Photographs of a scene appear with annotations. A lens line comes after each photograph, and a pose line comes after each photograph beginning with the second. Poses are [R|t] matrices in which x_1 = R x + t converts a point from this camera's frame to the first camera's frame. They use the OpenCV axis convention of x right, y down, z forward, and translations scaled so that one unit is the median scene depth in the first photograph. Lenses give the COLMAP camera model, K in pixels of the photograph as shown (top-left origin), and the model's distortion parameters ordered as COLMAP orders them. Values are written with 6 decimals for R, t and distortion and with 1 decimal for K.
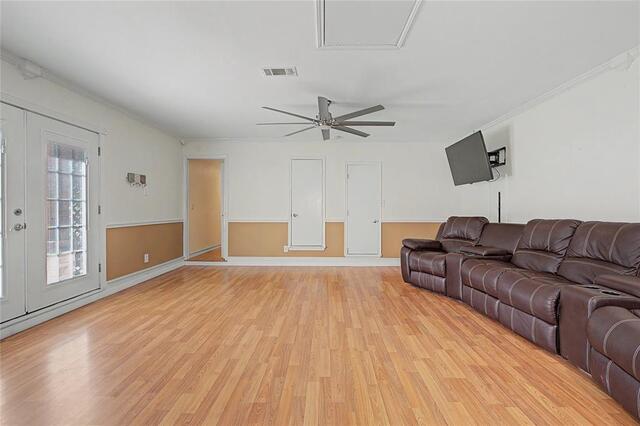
lens RADIAL K [[288.6, 0, 320.4], [0, 288.6, 210.3], [0, 0, 1]] dist [-0.009298, 0.001810]
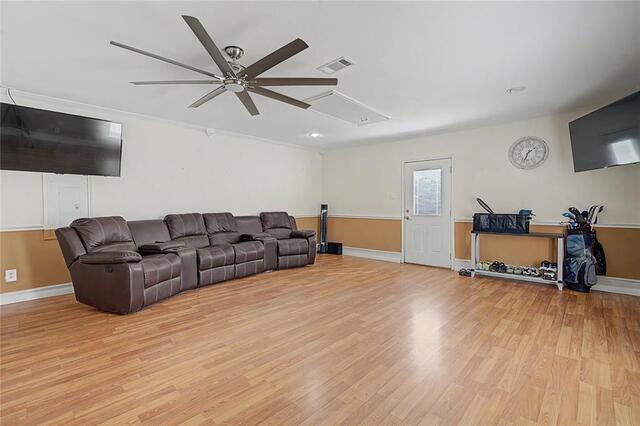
lens RADIAL K [[295.9, 0, 319.9], [0, 295.9, 212.3], [0, 0, 1]] dist [-0.012572, 0.000063]
pose [[-0.749389, -0.015094, 0.661958, -0.795929], [0.005825, 0.999551, 0.029386, -0.020099], [-0.662104, 0.025878, -0.748965, 1.870987]]
